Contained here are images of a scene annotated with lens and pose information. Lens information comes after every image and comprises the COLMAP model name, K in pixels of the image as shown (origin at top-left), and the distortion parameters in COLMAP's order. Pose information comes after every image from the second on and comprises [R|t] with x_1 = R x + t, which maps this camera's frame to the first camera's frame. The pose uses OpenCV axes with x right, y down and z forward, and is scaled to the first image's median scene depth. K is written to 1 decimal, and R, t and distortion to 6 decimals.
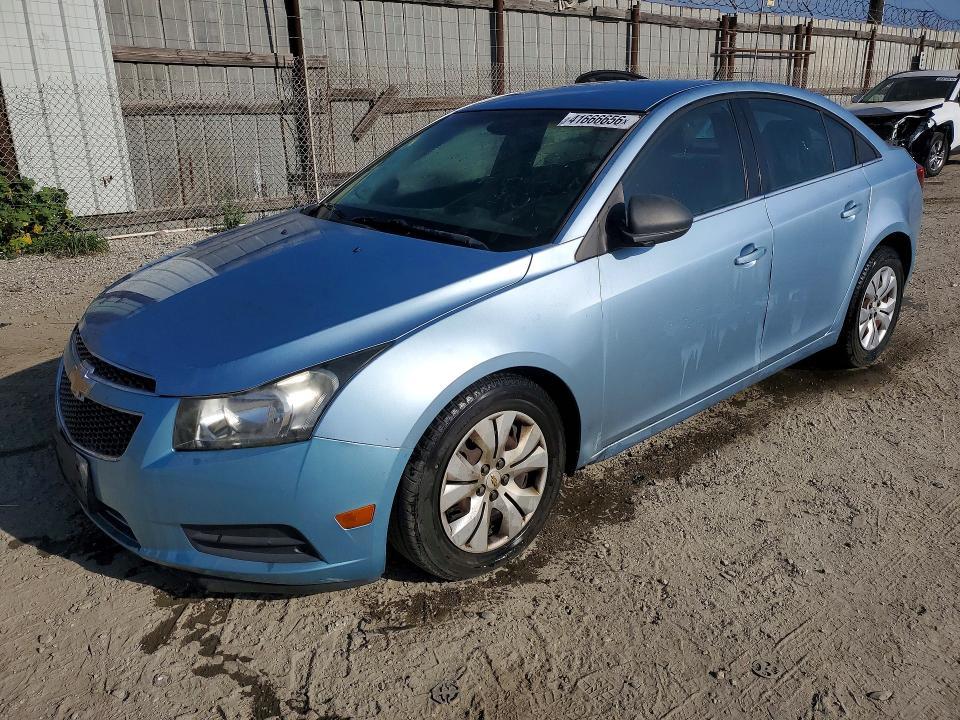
lens RADIAL K [[772.8, 0, 480.0], [0, 772.8, 360.0], [0, 0, 1]] dist [0.005495, 0.002688]
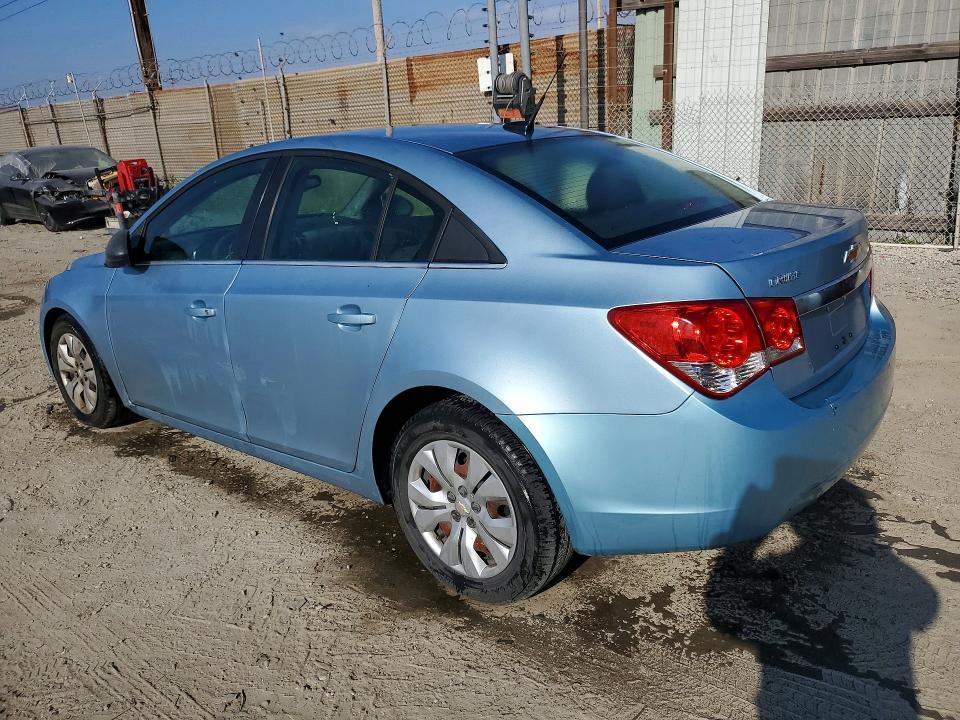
lens RADIAL K [[762.5, 0, 480.0], [0, 762.5, 360.0], [0, 0, 1]] dist [-0.009100, -0.002208]
pose [[0.135571, 0.300546, -0.944083, 0.584383], [-0.261033, 0.930049, 0.258593, -0.185076], [0.955763, 0.211379, 0.204540, 0.498038]]
